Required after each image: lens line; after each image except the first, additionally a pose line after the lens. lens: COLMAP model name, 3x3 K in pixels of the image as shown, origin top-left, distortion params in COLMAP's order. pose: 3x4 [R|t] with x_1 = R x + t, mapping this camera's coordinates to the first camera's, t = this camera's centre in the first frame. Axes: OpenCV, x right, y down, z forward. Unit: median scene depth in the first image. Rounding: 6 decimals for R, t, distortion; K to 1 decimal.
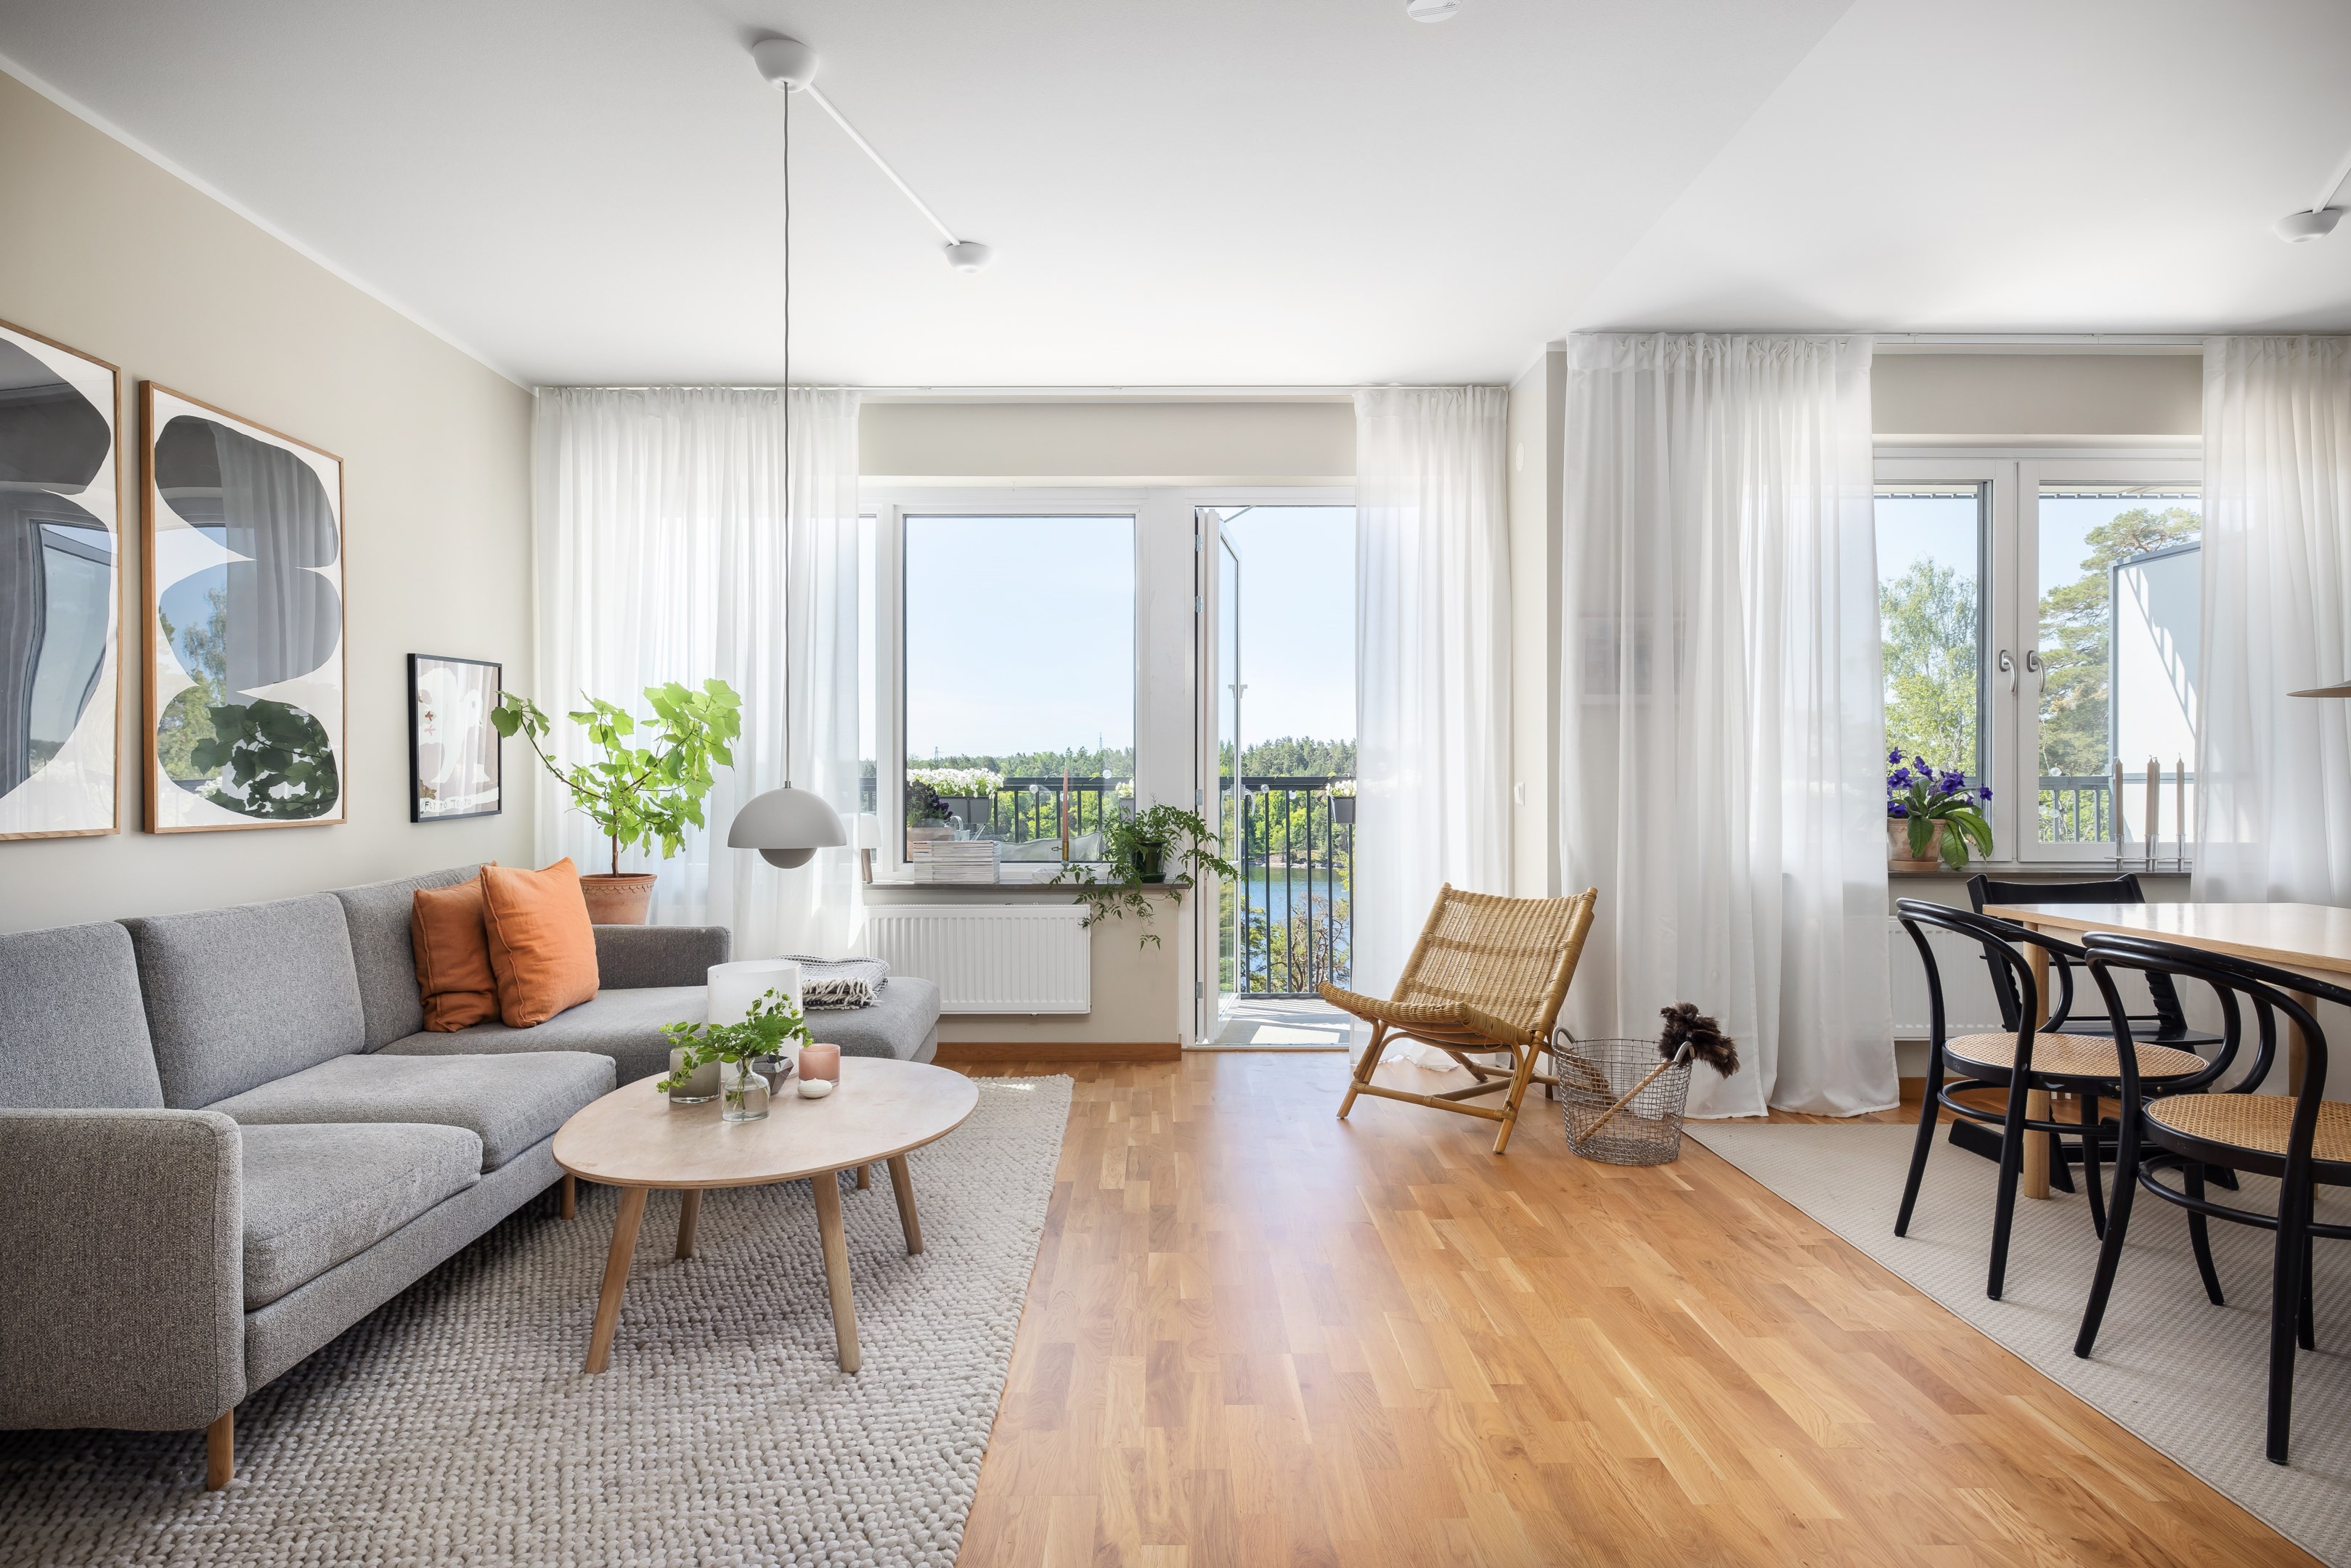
lens RADIAL K [[1346.5, 0, 1175.5], [0, 1346.5, 784.0], [0, 0, 1]] dist [0.001643, 0.000080]
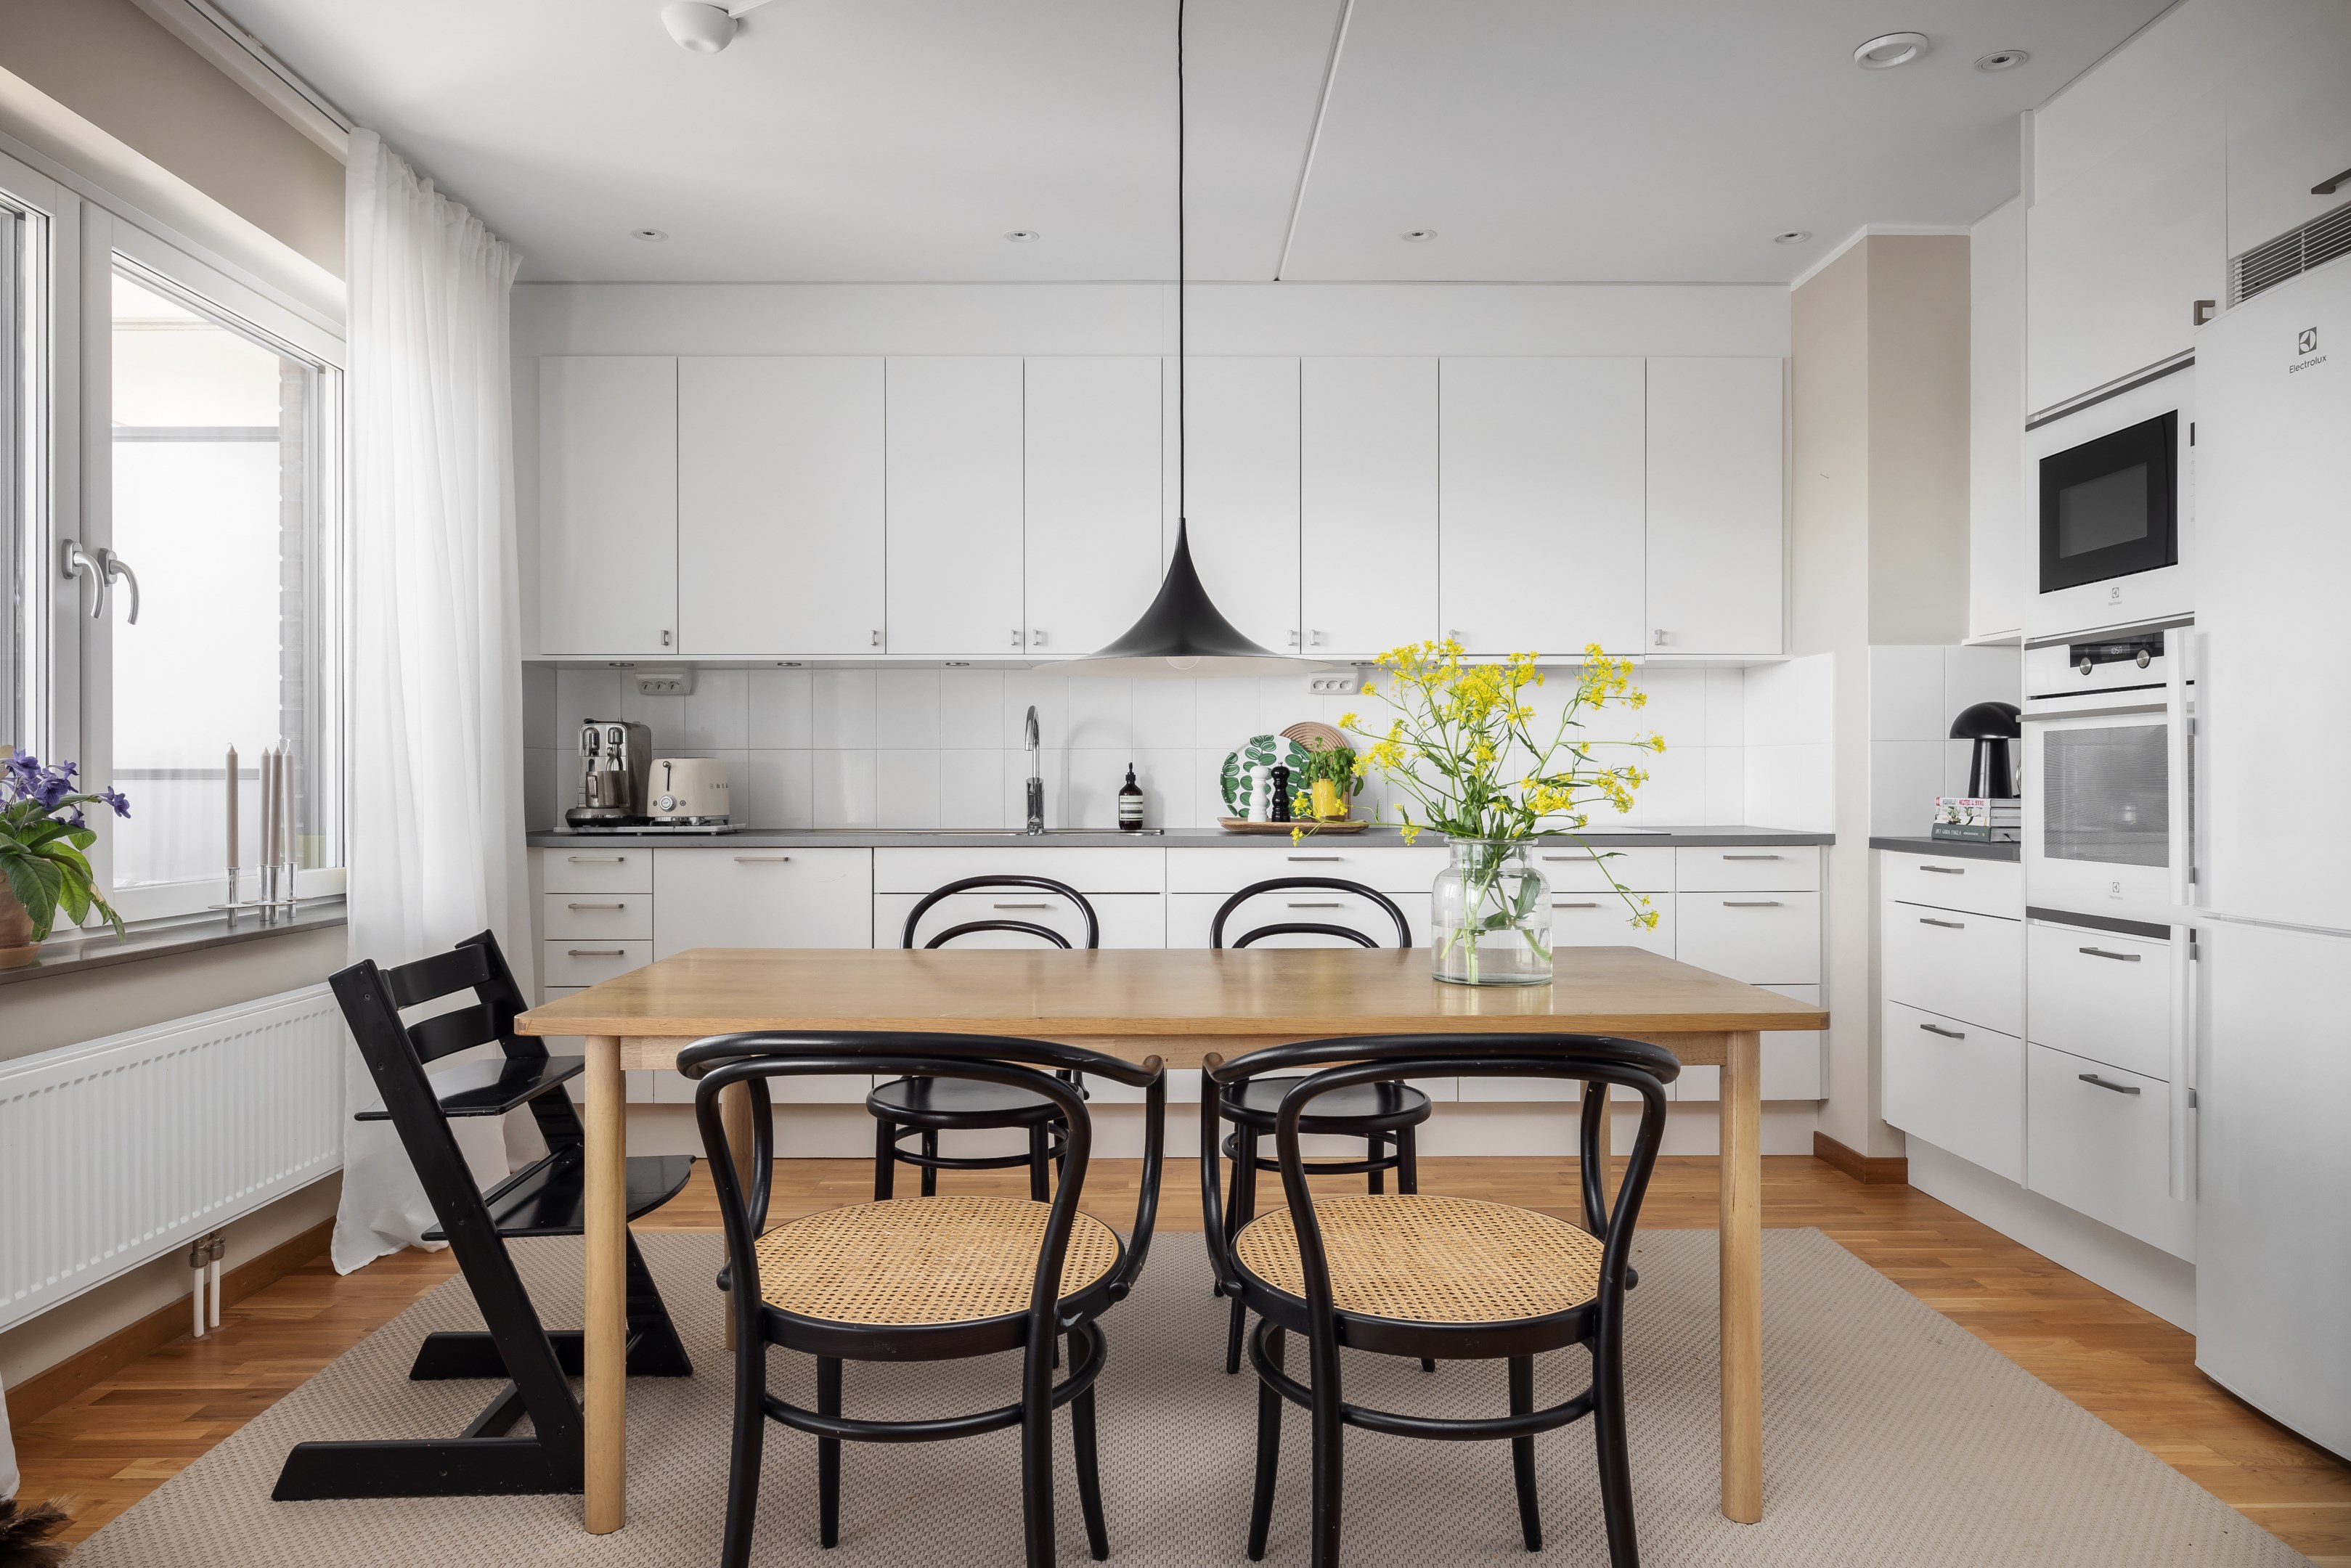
lens RADIAL K [[1521.2, 0, 1175.5], [0, 1521.2, 784.0], [0, 0, 1]] dist [-0.001000, 0.003628]
pose [[-0.023690, -0.000564, 0.999719, 0.004670], [0.002490, 0.999997, 0.000623, -0.000630], [-0.999716, 0.002504, -0.023688, 0.620010]]
